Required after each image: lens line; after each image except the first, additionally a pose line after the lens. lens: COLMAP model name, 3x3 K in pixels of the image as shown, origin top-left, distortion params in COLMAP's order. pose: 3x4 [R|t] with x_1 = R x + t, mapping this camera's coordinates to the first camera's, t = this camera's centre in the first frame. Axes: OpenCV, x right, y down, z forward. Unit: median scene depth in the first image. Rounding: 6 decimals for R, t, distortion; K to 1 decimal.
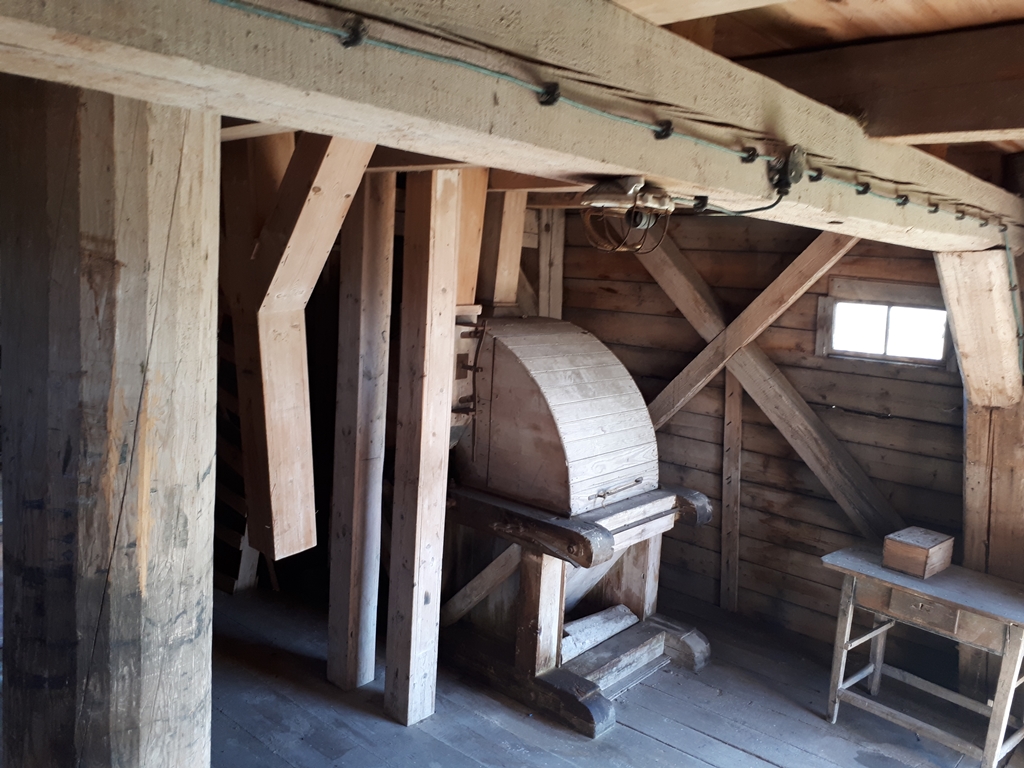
lens RADIAL K [[801.3, 0, 512.0], [0, 801.3, 384.0], [0, 0, 1]] dist [0.071492, -0.142388]
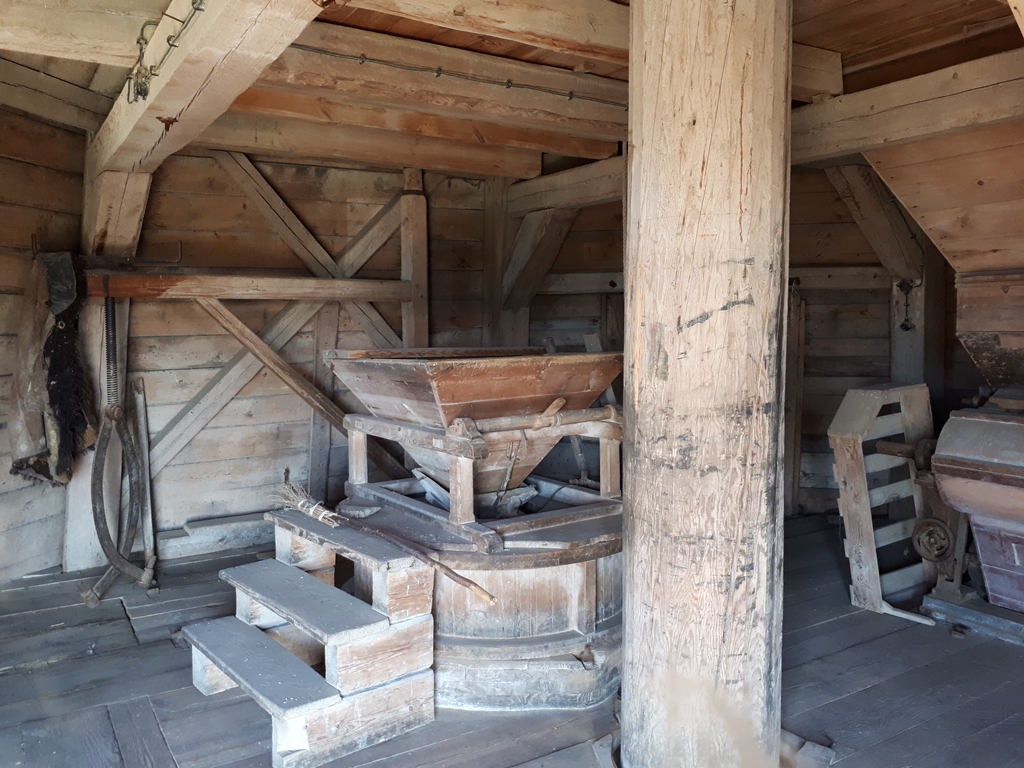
lens RADIAL K [[789.9, 0, 511.5], [0, 789.9, 377.4], [0, 0, 1]] dist [0.034461, -0.081064]
pose [[-0.268110, 0.010737, -0.963329, 0.767558], [-0.132904, 0.989965, 0.048024, 0.176612], [0.954177, 0.140906, -0.263992, 1.112055]]
